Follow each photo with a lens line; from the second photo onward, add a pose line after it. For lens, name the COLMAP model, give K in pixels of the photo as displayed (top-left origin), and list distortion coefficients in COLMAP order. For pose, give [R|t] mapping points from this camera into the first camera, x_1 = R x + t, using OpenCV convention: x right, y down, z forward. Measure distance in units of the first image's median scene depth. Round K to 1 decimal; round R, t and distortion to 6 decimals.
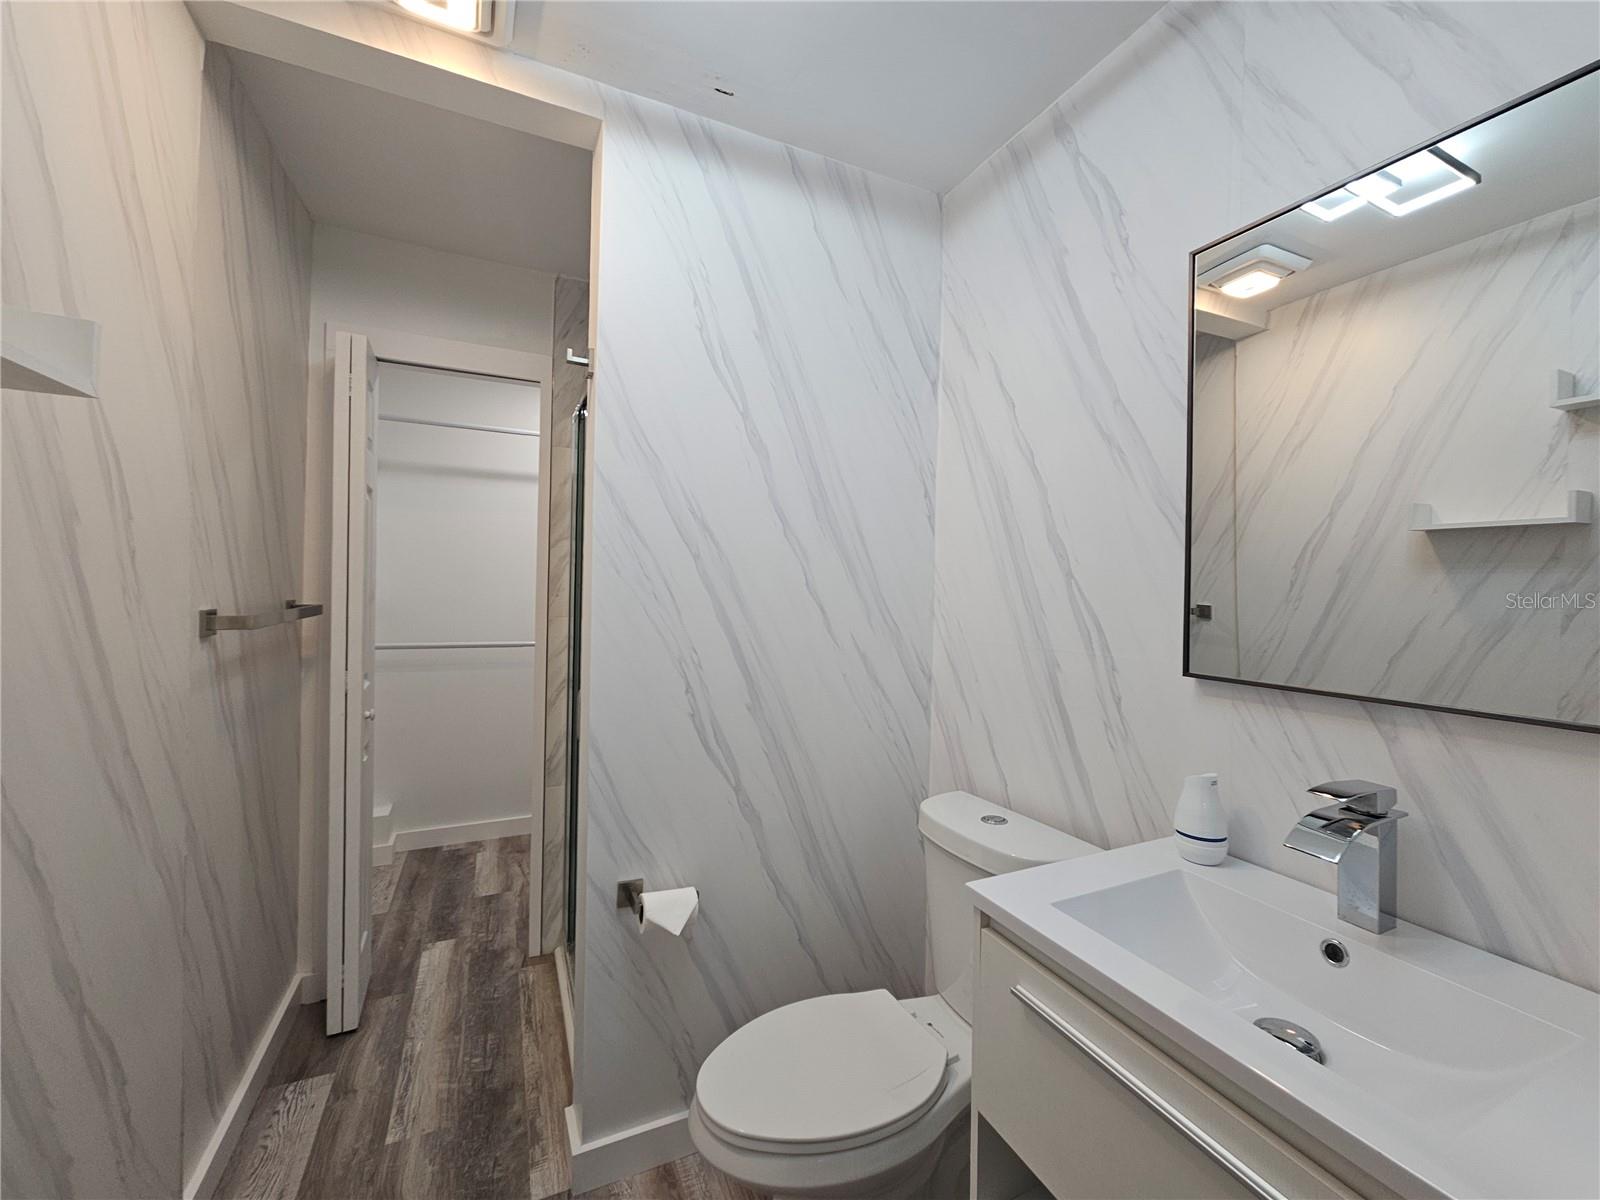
lens RADIAL K [[656.3, 0, 803.7], [0, 656.3, 588.1], [0, 0, 1]] dist [-0.004563, 0.002664]
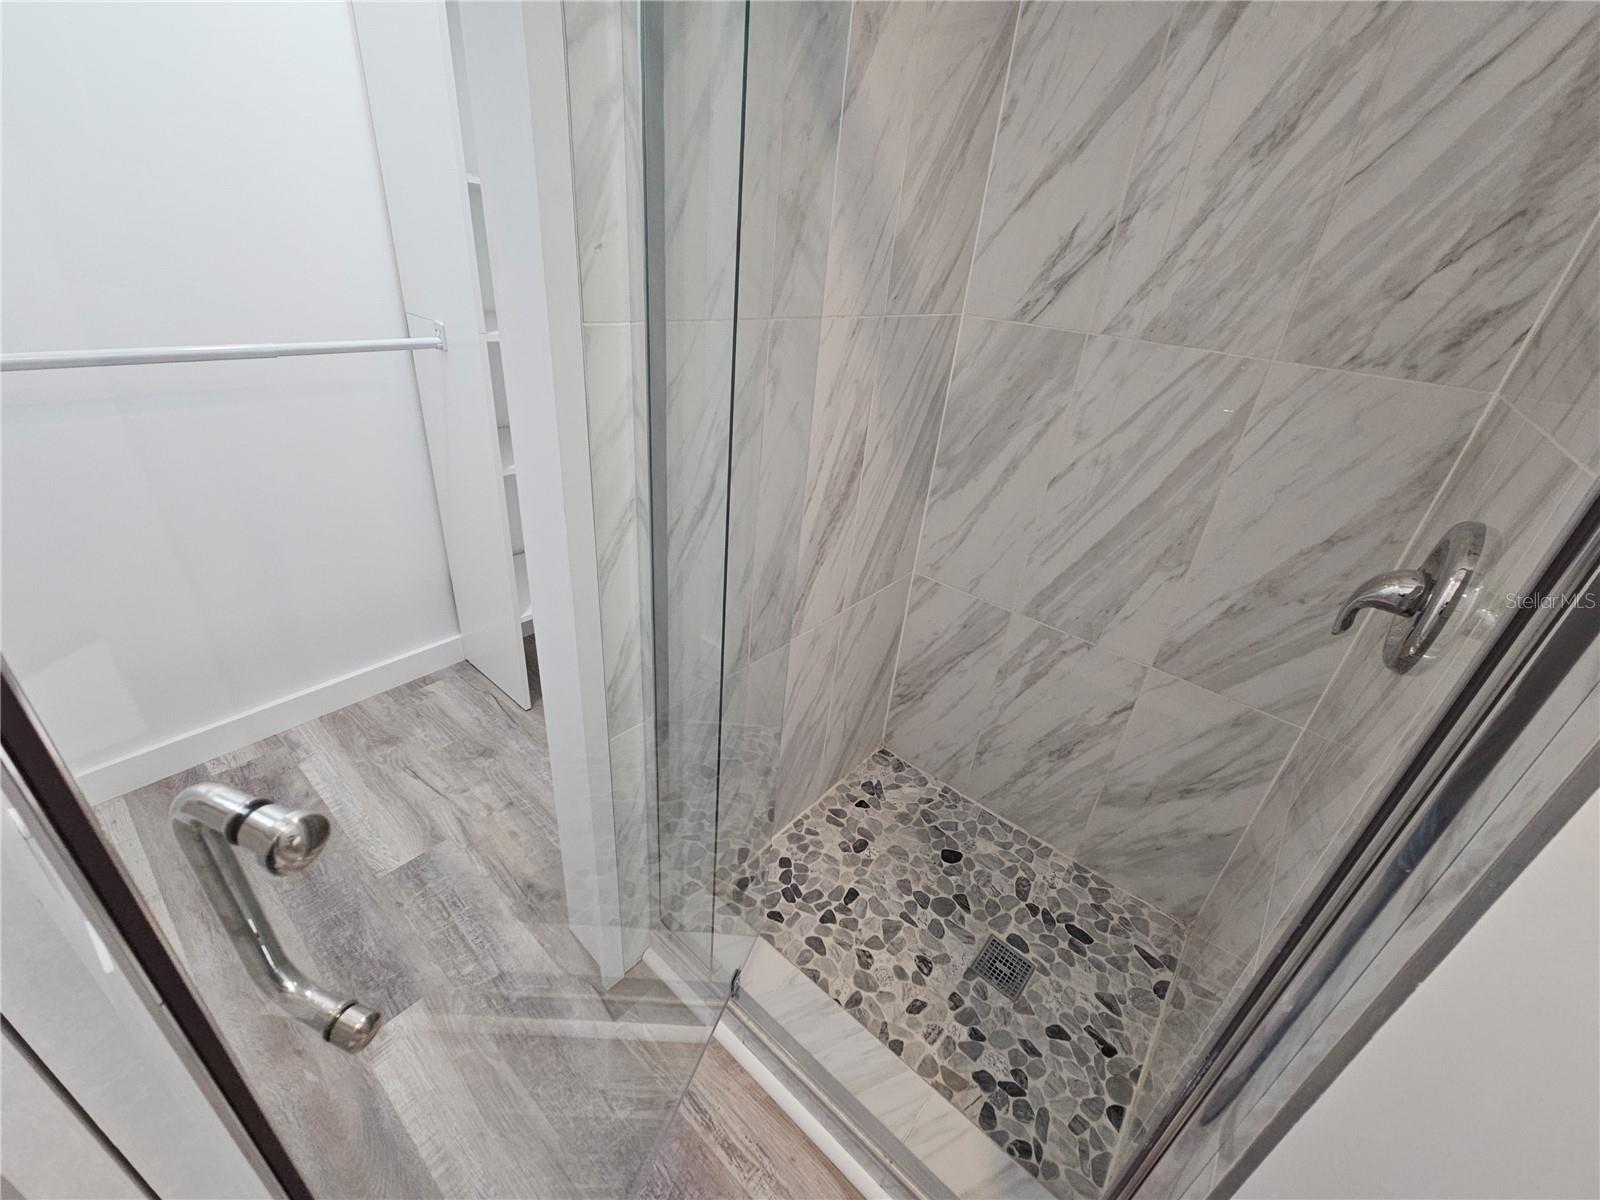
lens RADIAL K [[656.3, 0, 803.7], [0, 656.3, 588.1], [0, 0, 1]] dist [-0.004563, 0.002664]
pose [[0.903088, -0.137833, 0.406737, -0.378382], [-0.074756, 0.882185, 0.464932, 0.001201], [-0.422900, -0.450280, 0.786386, 0.552040]]
